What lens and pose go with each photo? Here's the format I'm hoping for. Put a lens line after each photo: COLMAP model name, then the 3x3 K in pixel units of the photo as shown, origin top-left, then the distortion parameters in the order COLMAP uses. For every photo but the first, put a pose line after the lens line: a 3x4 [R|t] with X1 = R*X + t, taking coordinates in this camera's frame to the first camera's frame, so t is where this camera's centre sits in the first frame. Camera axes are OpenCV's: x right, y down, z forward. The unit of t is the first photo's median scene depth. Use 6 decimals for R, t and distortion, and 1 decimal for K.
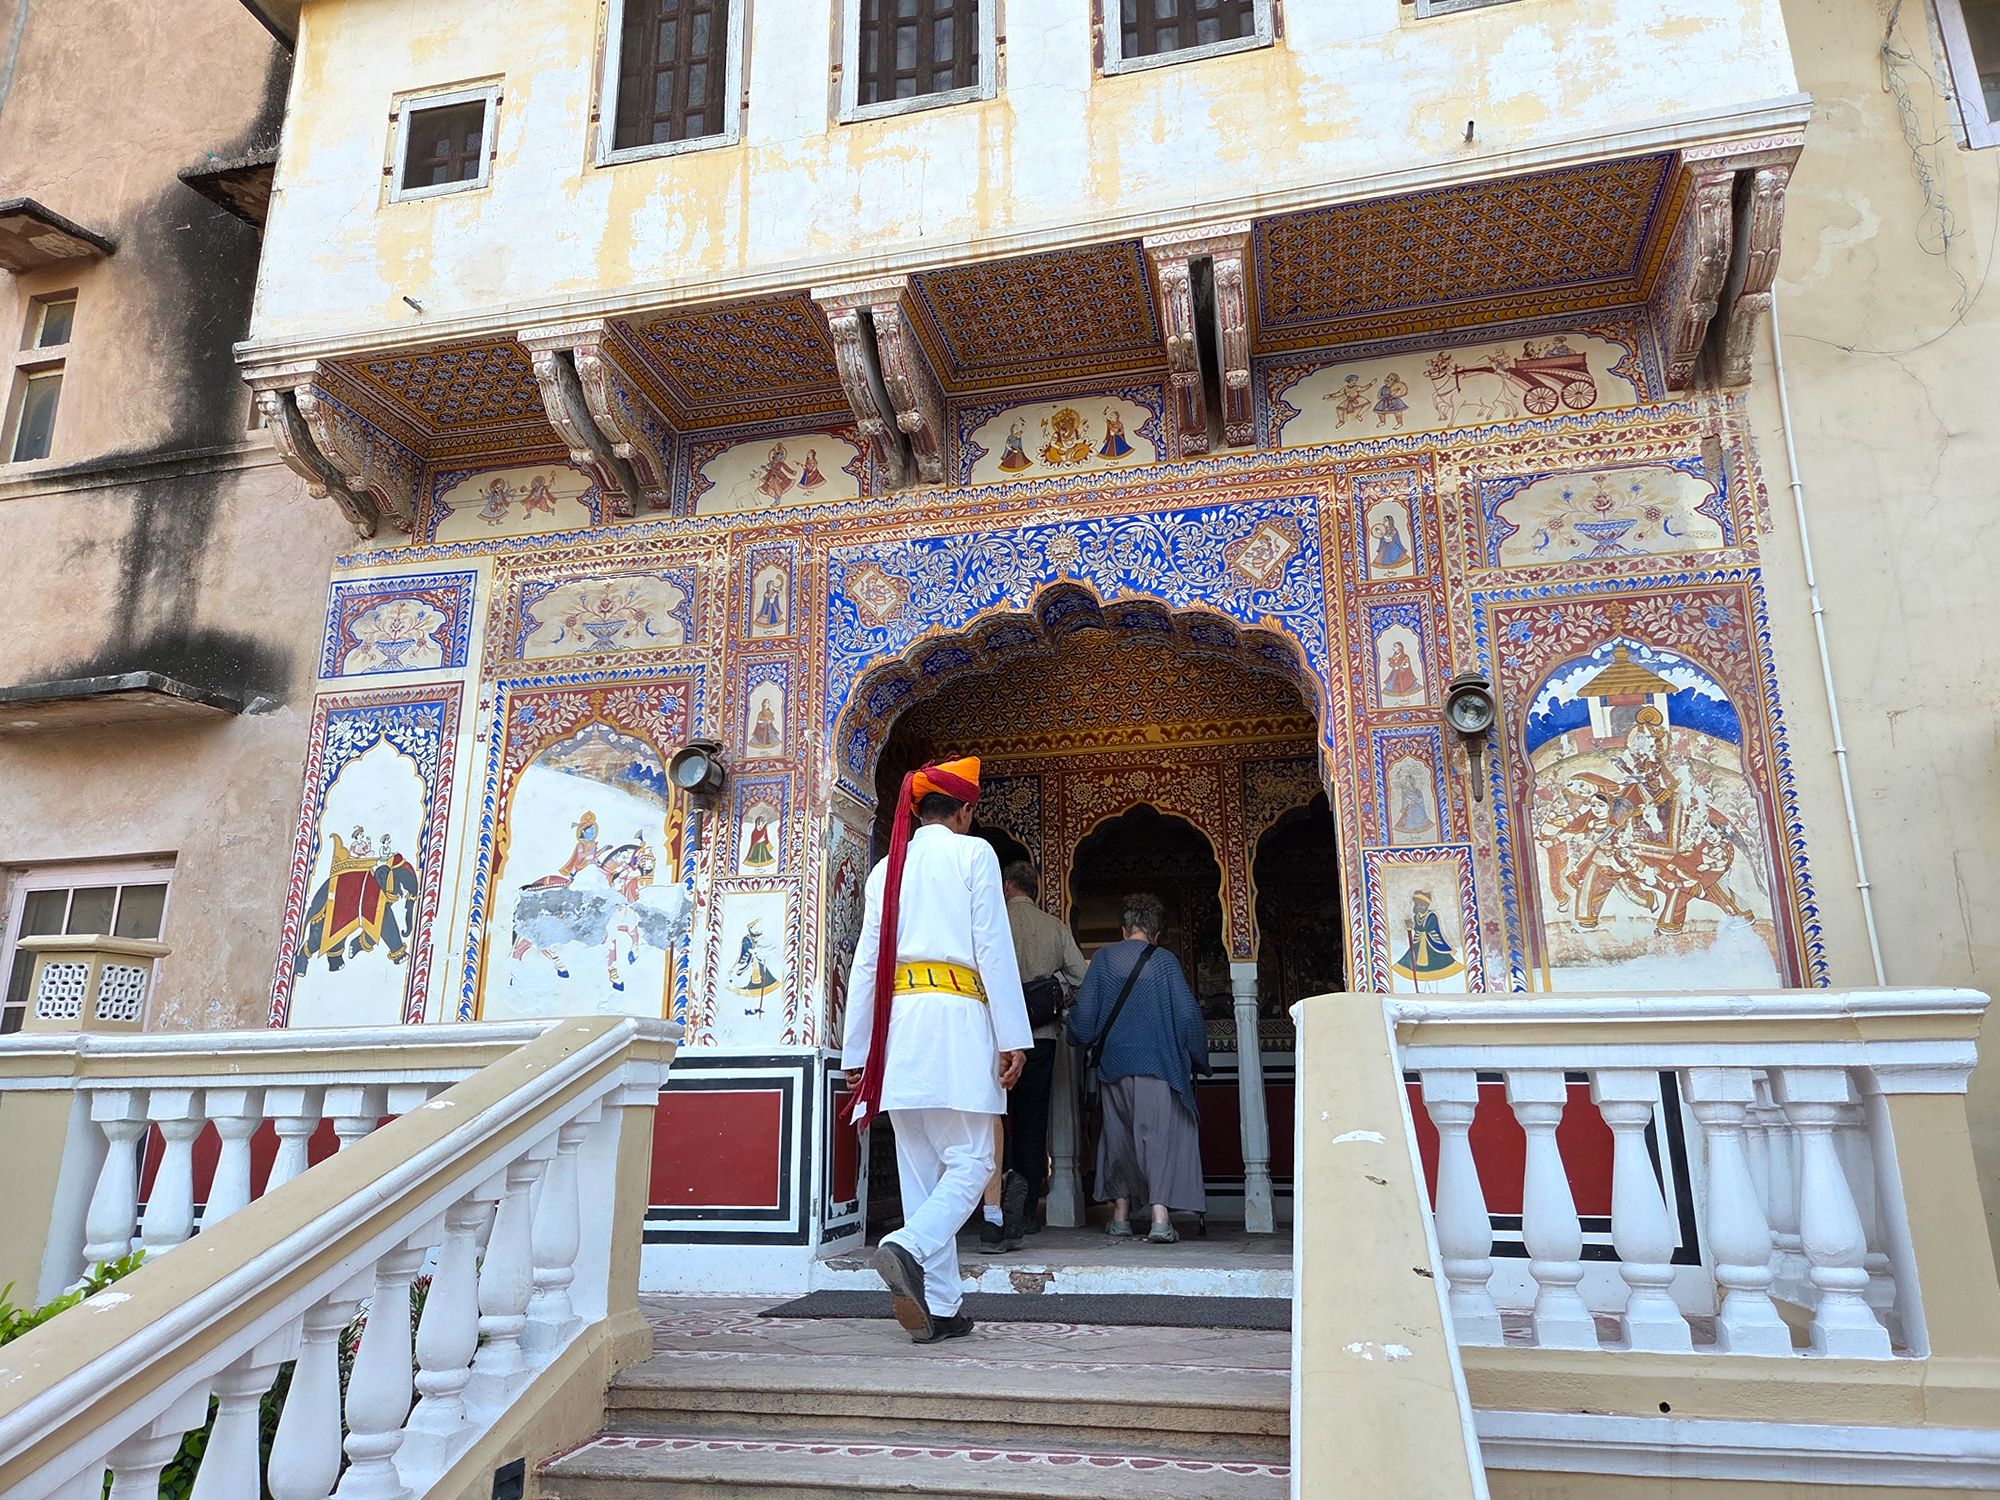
lens RADIAL K [[1363.6, 0, 1001.4], [0, 1363.6, 735.9], [0, 0, 1]] dist [0.065267, -0.050100]
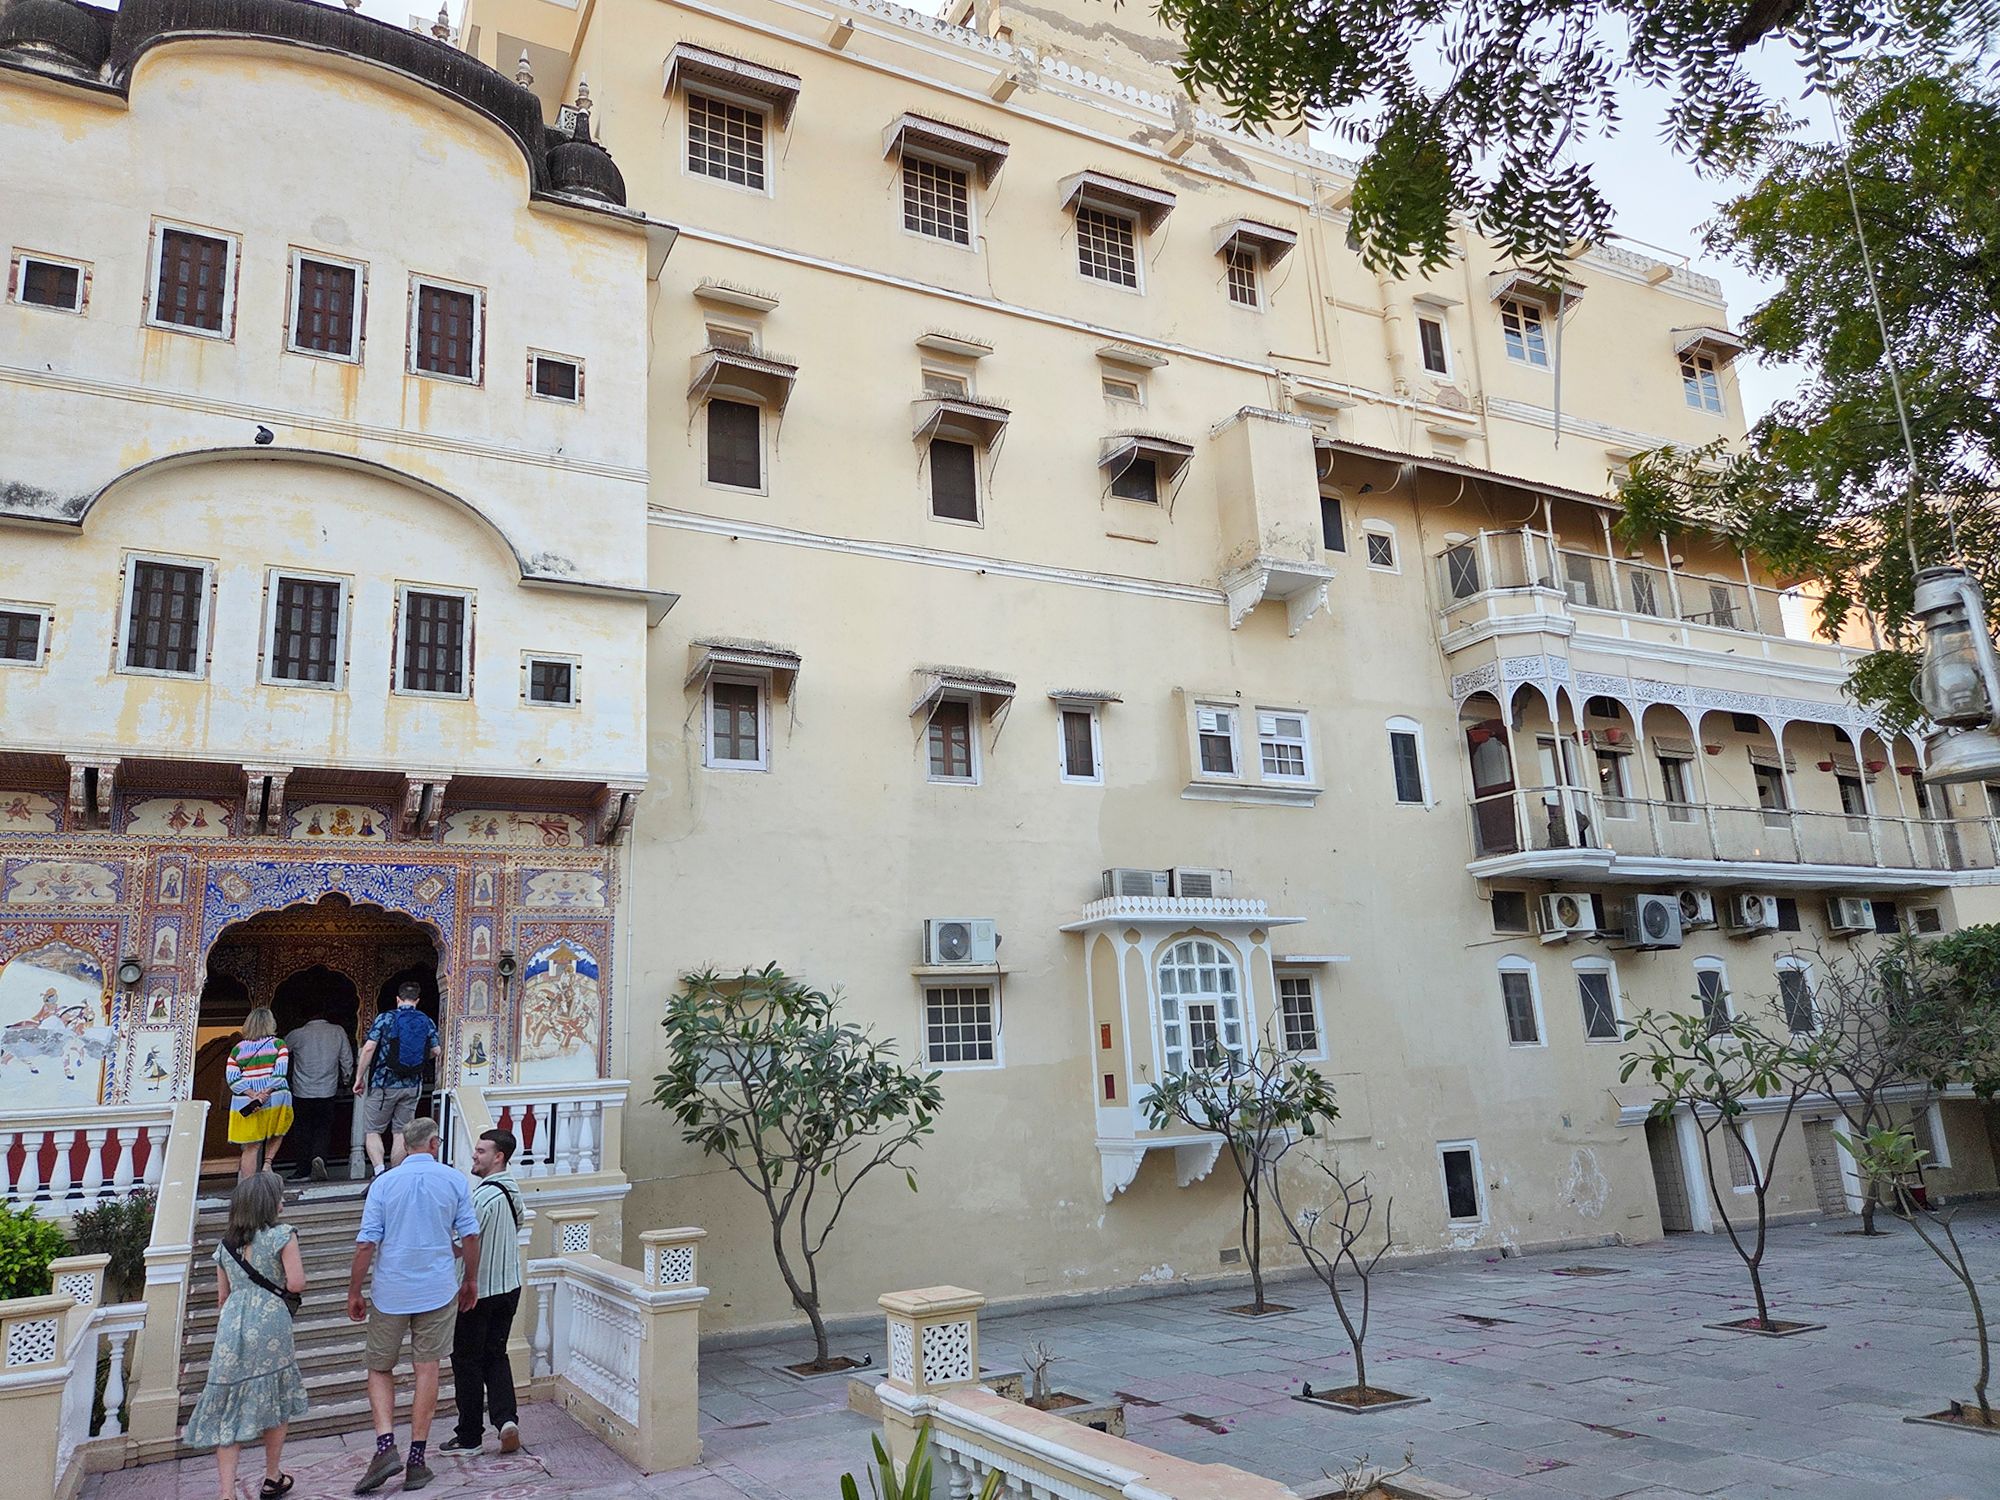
lens RADIAL K [[1396.3, 0, 1008.9], [0, 1396.3, 739.2], [0, 0, 1]] dist [0.062855, -0.051085]
pose [[0.742560, 0.127358, 0.657560, -0.707003], [-0.138270, 0.989756, -0.035554, -0.440218], [-0.655352, -0.064520, 0.752563, -1.497144]]
